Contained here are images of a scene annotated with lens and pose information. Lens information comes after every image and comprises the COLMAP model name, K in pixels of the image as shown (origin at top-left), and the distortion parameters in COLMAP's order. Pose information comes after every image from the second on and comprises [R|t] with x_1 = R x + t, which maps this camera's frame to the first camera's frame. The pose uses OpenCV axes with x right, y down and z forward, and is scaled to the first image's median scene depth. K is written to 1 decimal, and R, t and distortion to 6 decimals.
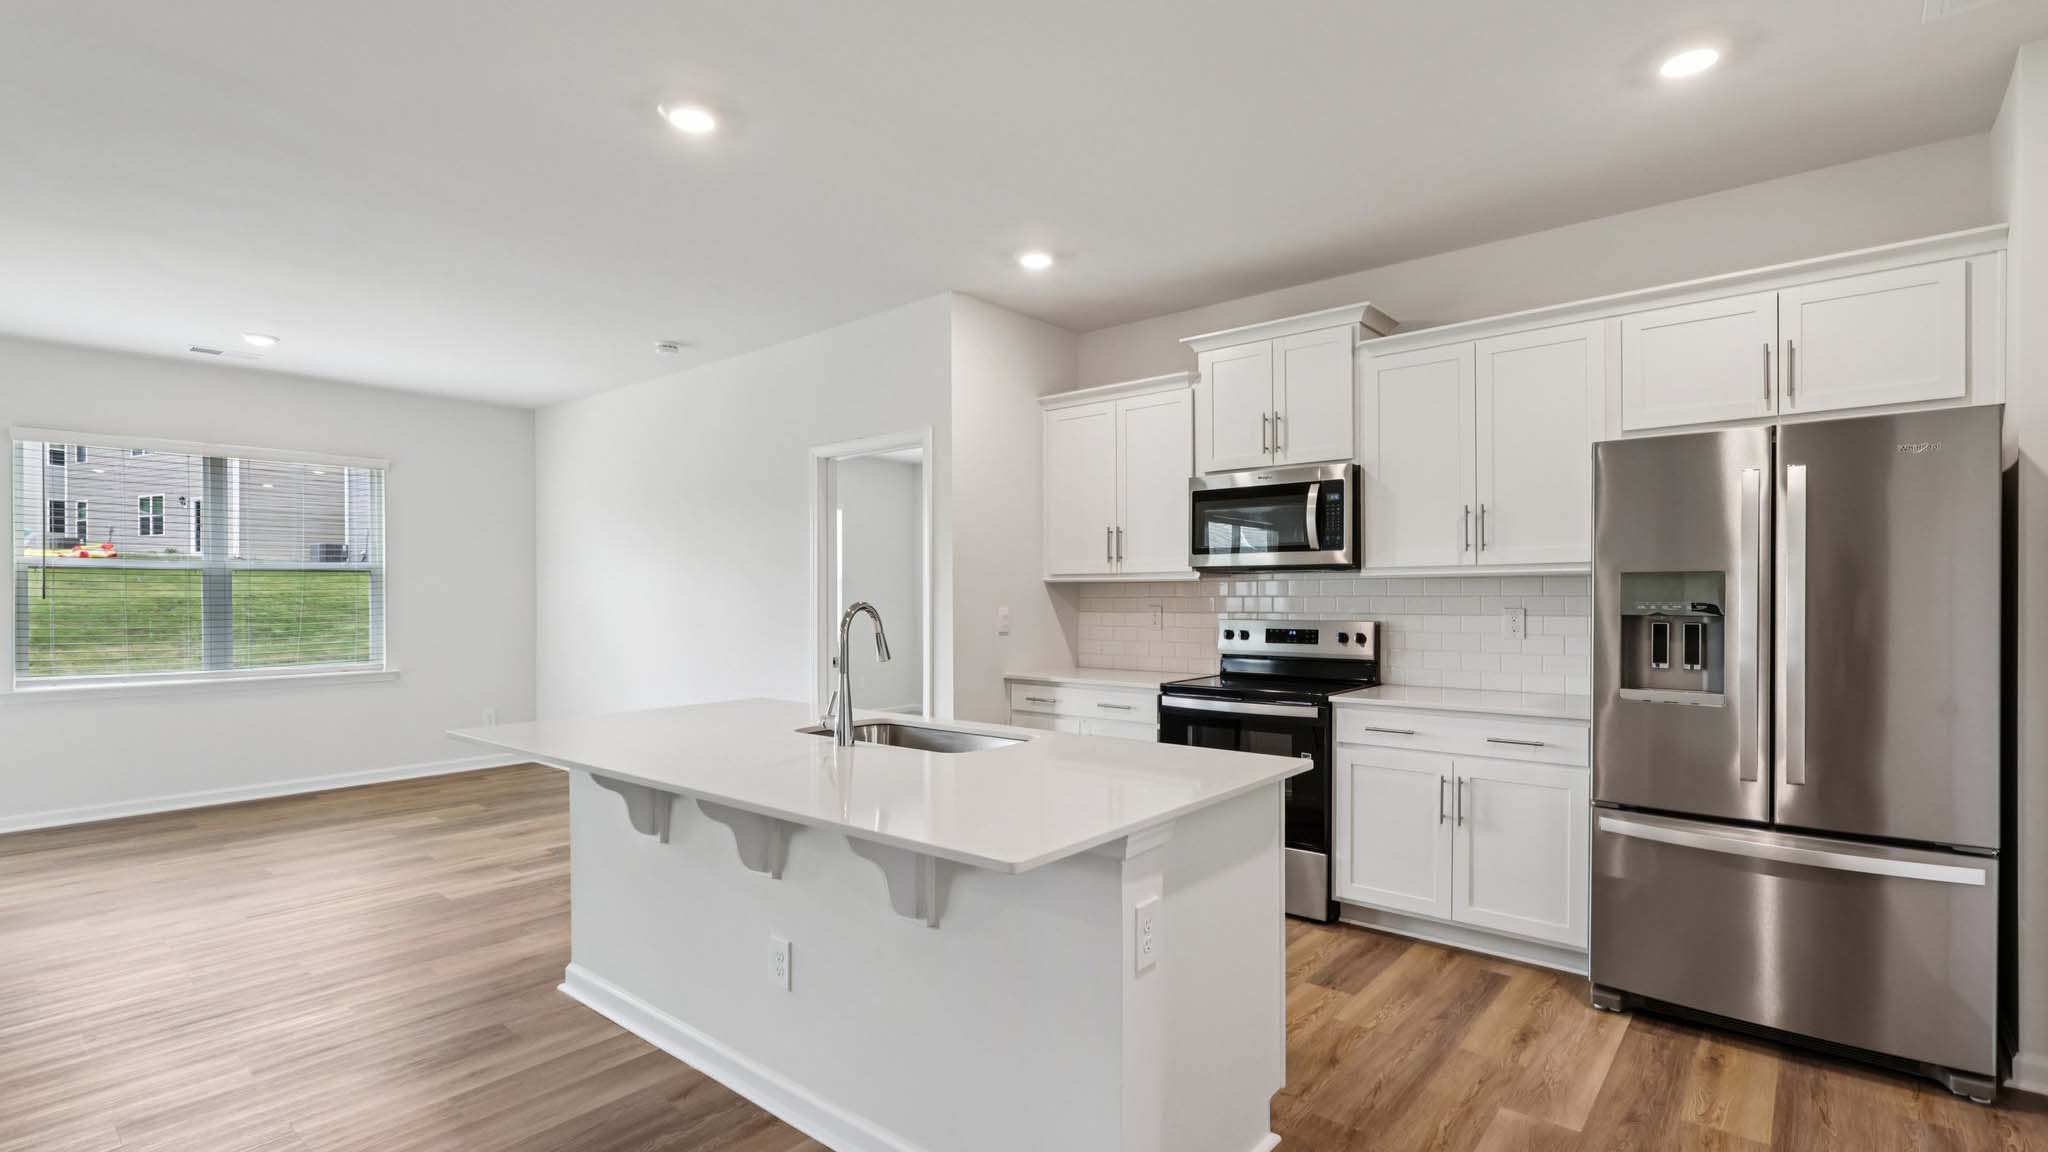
lens RADIAL K [[950.9, 0, 1022.0], [0, 950.9, 585.6], [0, 0, 1]] dist [0.000765, -0.000433]
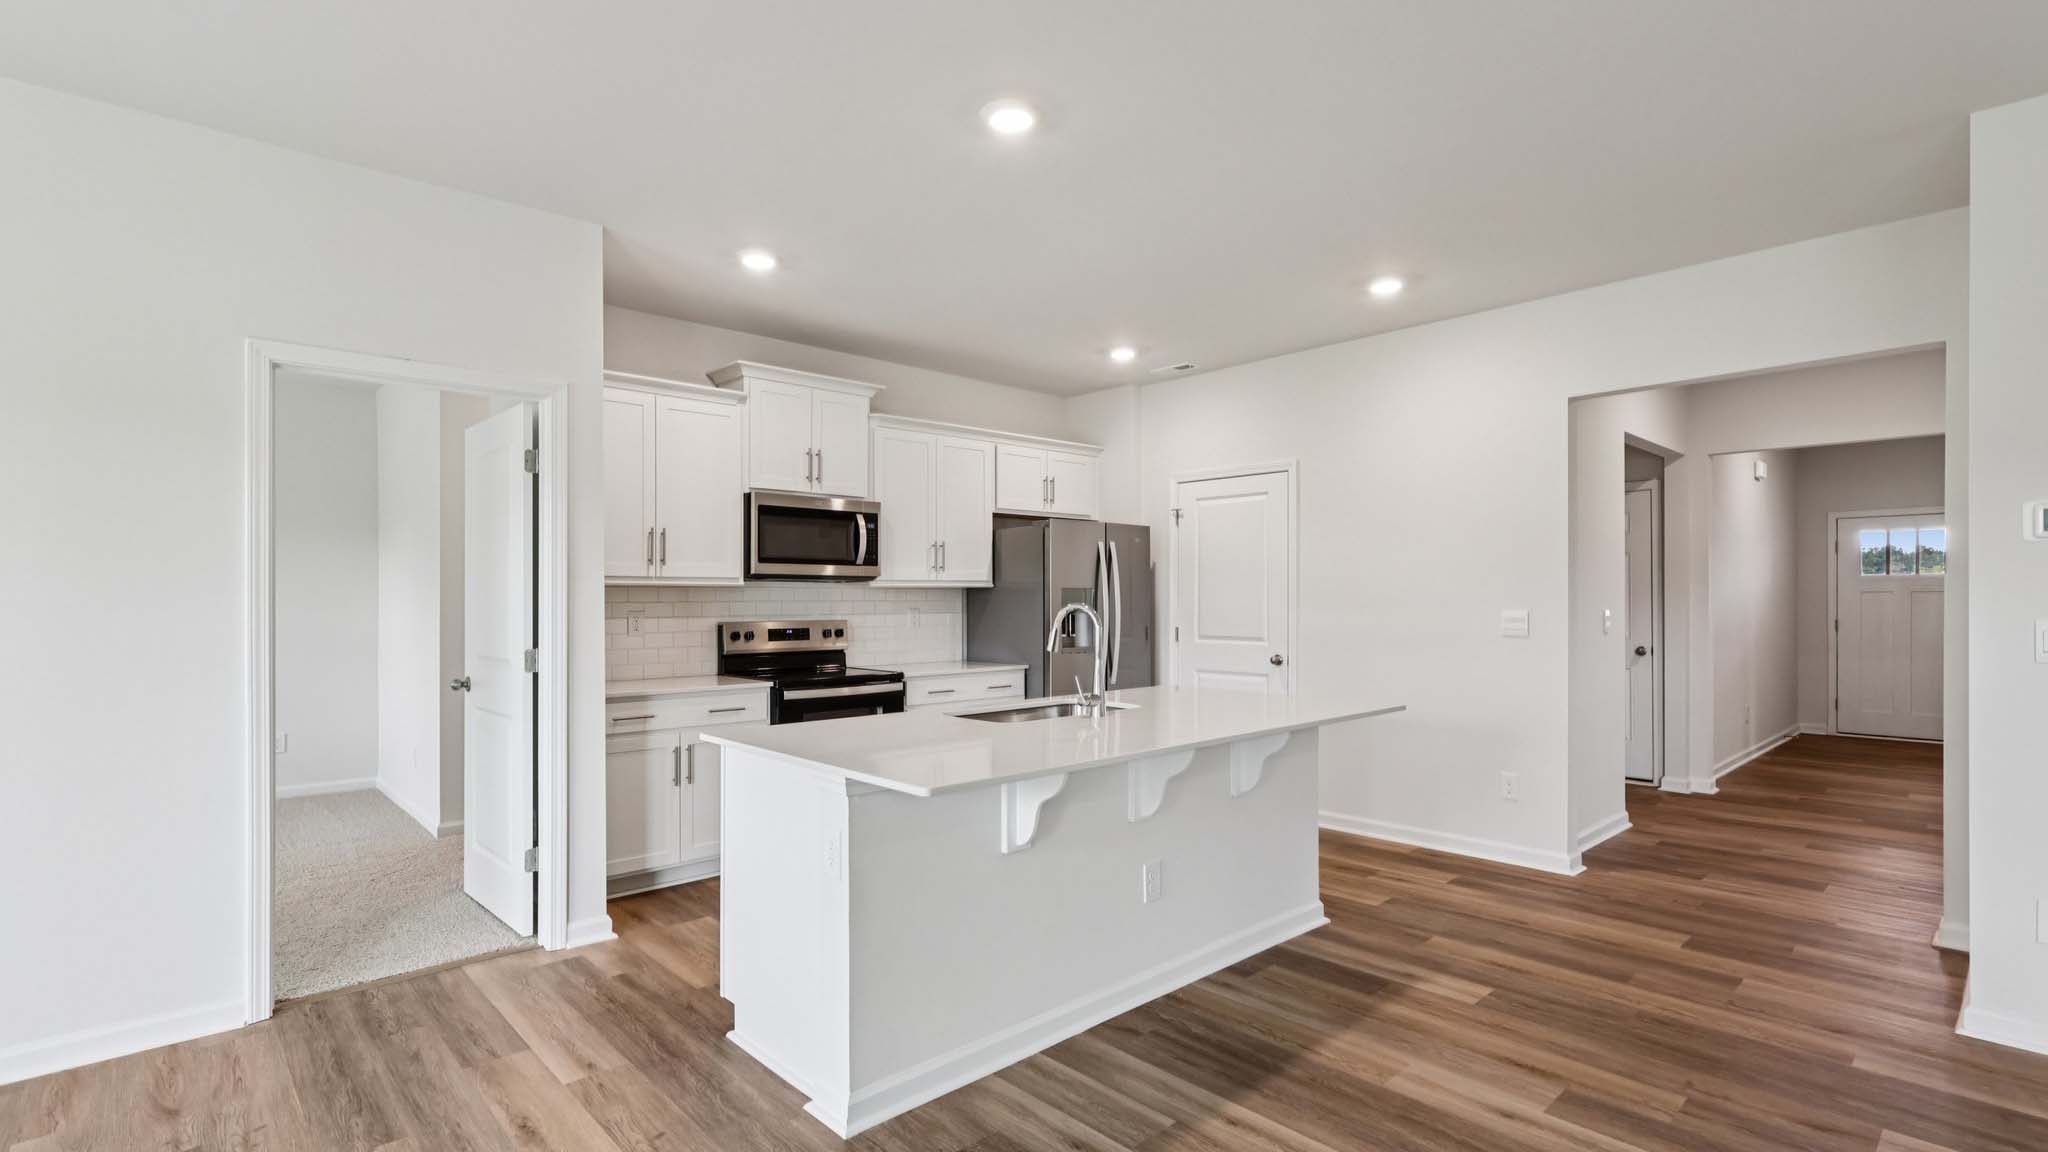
lens RADIAL K [[950.9, 0, 1022.0], [0, 950.9, 585.6], [0, 0, 1]] dist [0.000765, -0.000433]
pose [[0.116279, 0.018934, 0.993036, -0.902393], [-0.005507, 0.999815, -0.018419, 0.012658], [-0.993201, -0.003327, 0.116362, 0.594702]]
